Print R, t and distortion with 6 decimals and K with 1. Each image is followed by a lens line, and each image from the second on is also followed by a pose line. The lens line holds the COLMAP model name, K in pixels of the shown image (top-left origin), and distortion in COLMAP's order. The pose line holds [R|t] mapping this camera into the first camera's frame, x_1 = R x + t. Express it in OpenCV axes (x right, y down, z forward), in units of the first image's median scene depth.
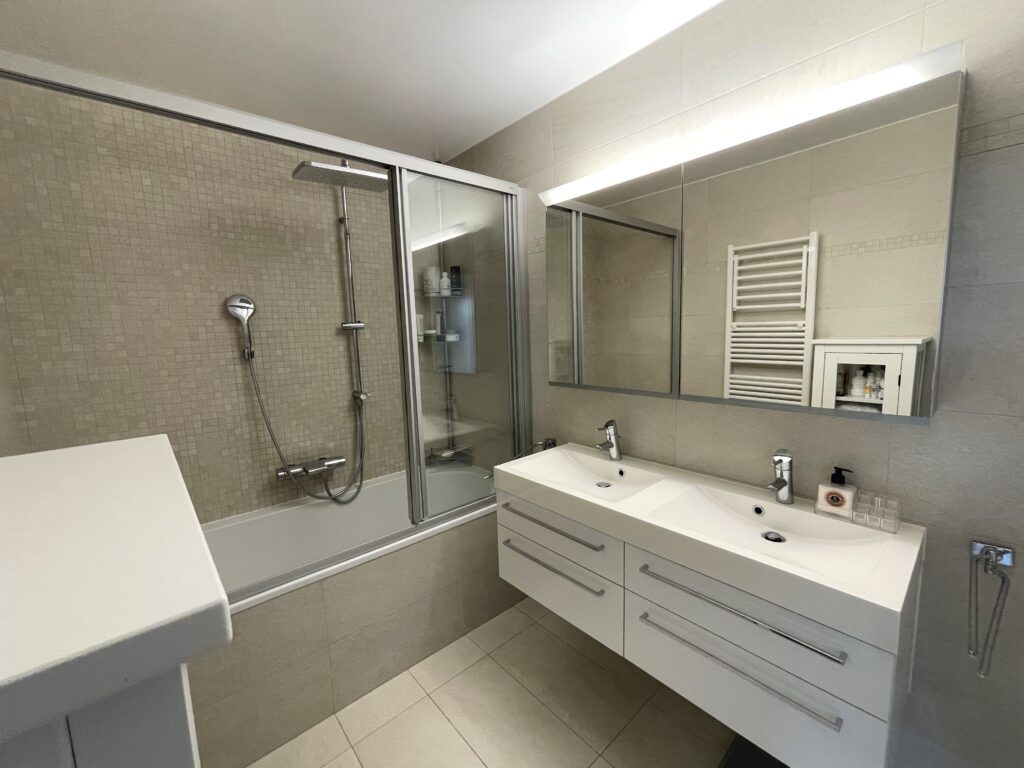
lens RADIAL K [[413.0, 0, 512.1], [0, 413.0, 380.4], [0, 0, 1]] dist [-0.003570, -0.000334]
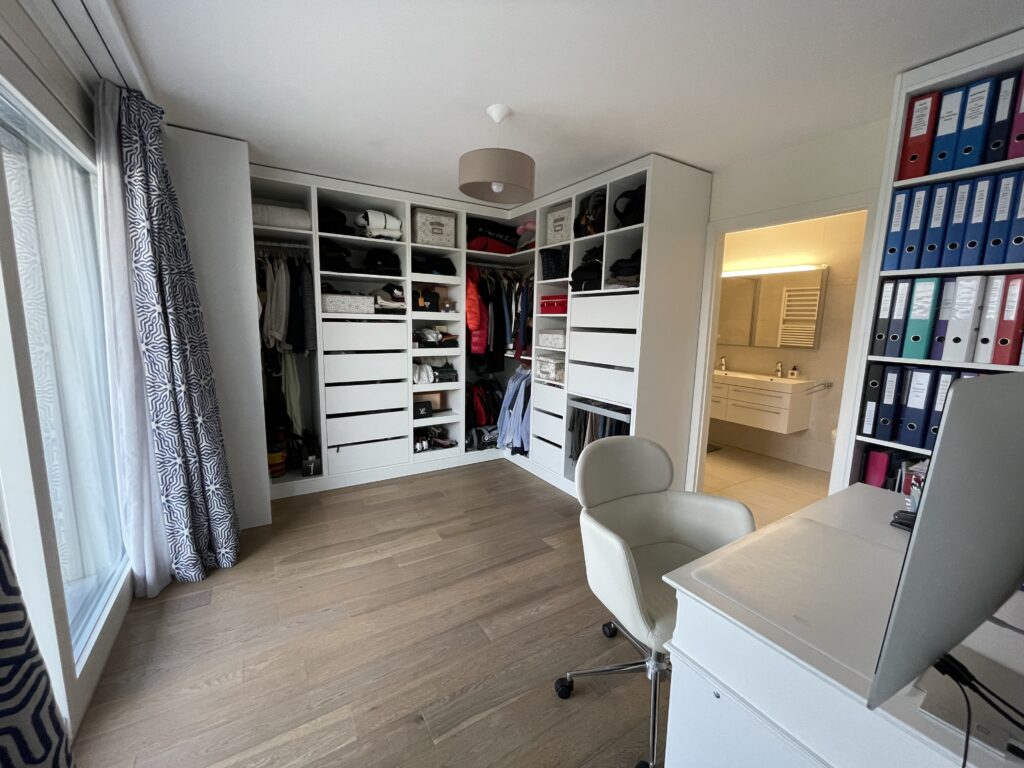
lens RADIAL K [[413.0, 0, 511.4], [0, 413.0, 381.3], [0, 0, 1]] dist [-0.003570, -0.000334]
pose [[0.984634, 0.070975, -0.159555, -0.478671], [-0.067792, 0.997378, 0.025315, 0.191230], [0.160933, -0.014109, 0.986864, -1.333776]]
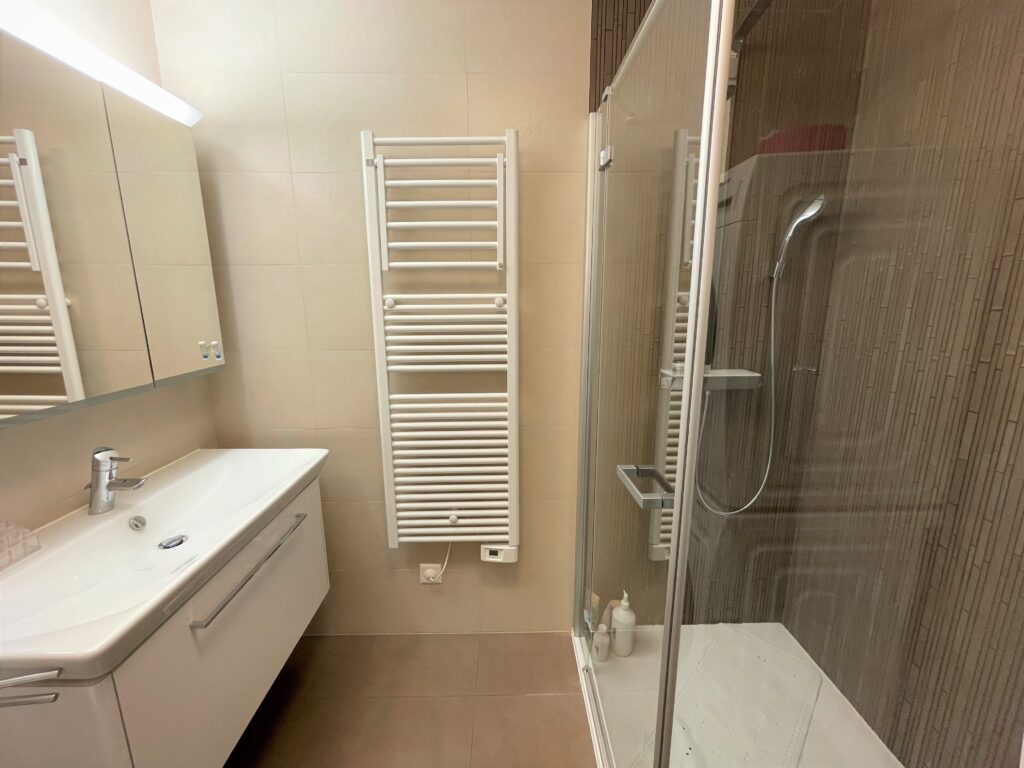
lens RADIAL K [[413.0, 0, 509.7], [0, 413.0, 382.6], [0, 0, 1]] dist [-0.003570, -0.000334]
pose [[0.657905, -0.127513, 0.742227, 0.268701], [0.082284, 0.991832, 0.097459, -0.076072], [-0.748592, -0.003045, 0.663024, 0.607183]]
